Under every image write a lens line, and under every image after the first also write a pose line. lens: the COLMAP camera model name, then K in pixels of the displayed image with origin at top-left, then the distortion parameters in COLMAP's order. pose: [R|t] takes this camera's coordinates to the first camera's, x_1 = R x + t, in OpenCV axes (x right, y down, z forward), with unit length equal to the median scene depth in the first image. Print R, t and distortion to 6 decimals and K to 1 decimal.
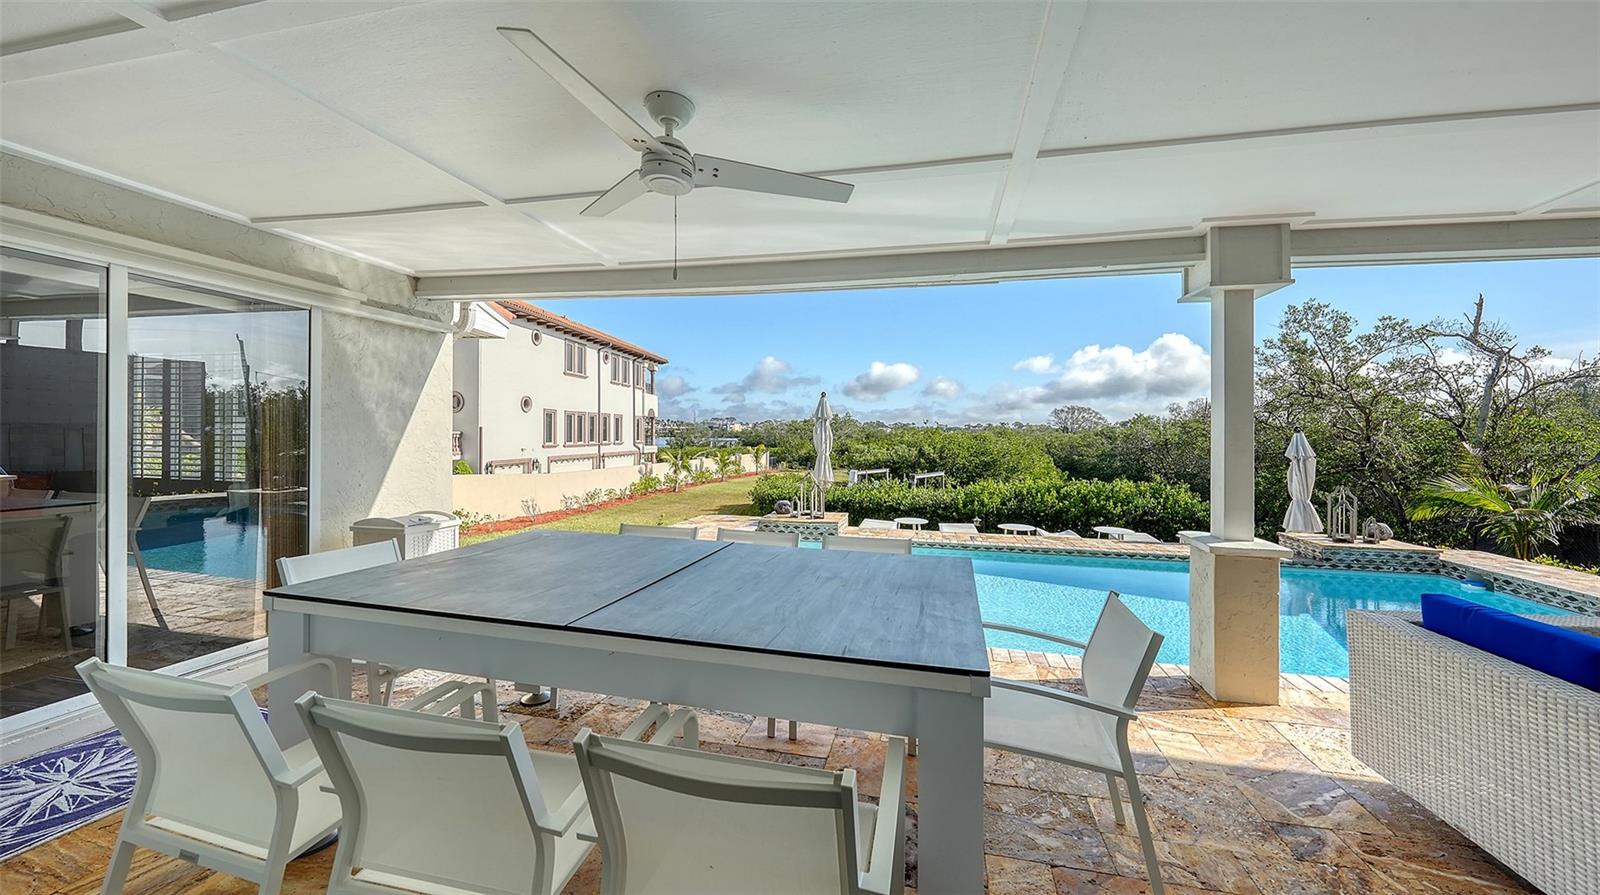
lens RADIAL K [[564.7, 0, 815.8], [0, 564.7, 442.0], [0, 0, 1]] dist [-0.001062, -0.000527]
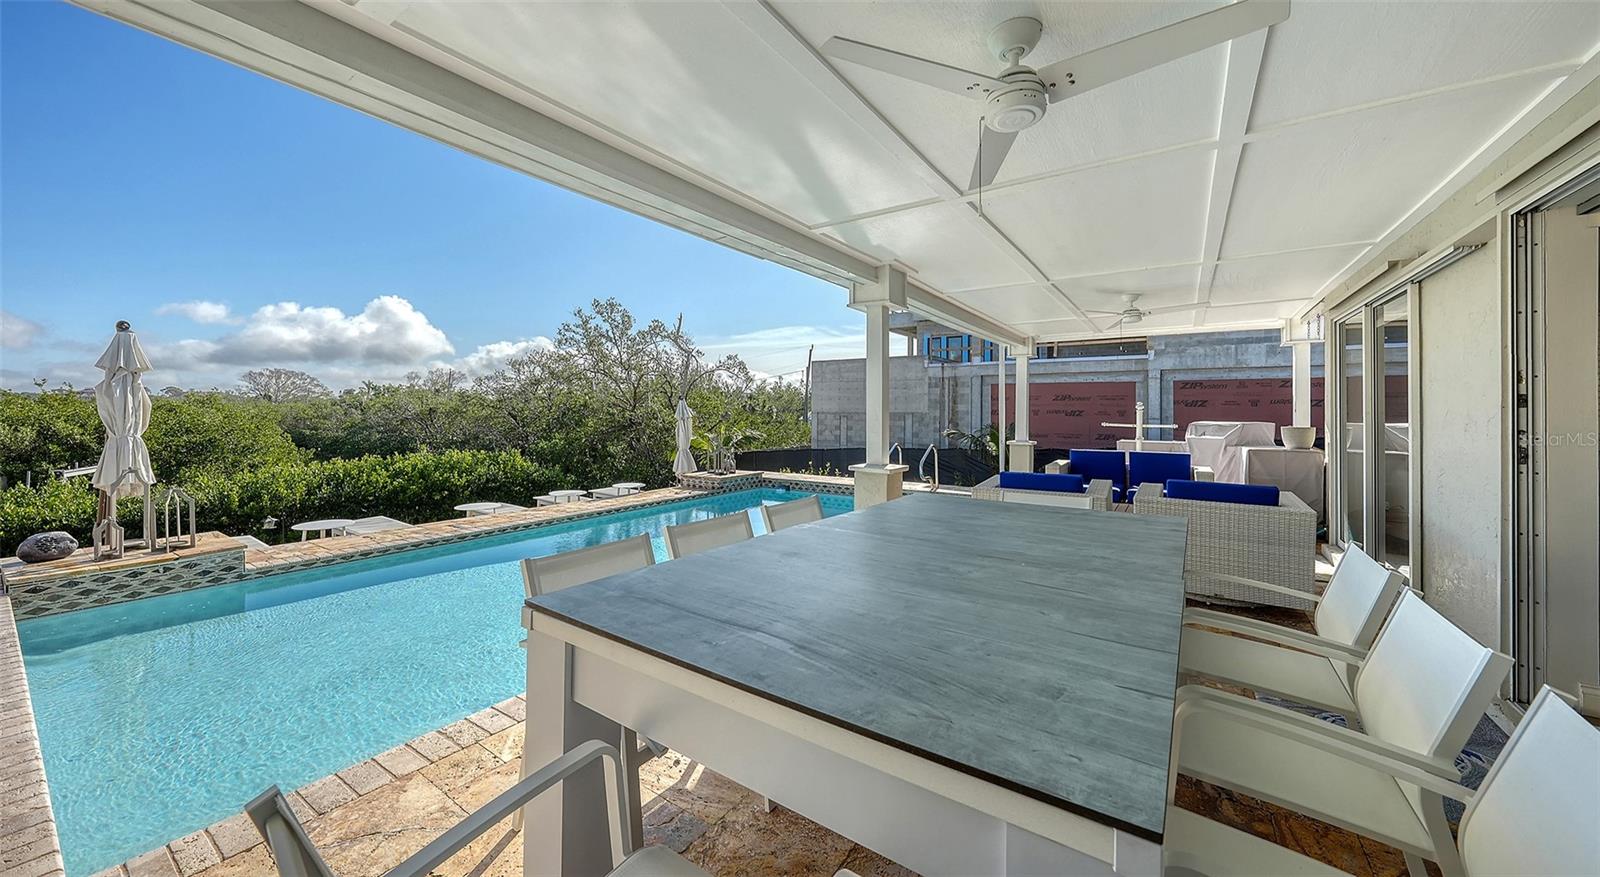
lens RADIAL K [[564.7, 0, 791.9], [0, 564.7, 409.1], [0, 0, 1]] dist [-0.001062, -0.000527]
pose [[0.380069, -0.009400, 0.924910, -0.128069], [0.014213, 0.999890, 0.004322, 0.001585], [-0.924849, 0.011503, 0.380161, 0.103122]]
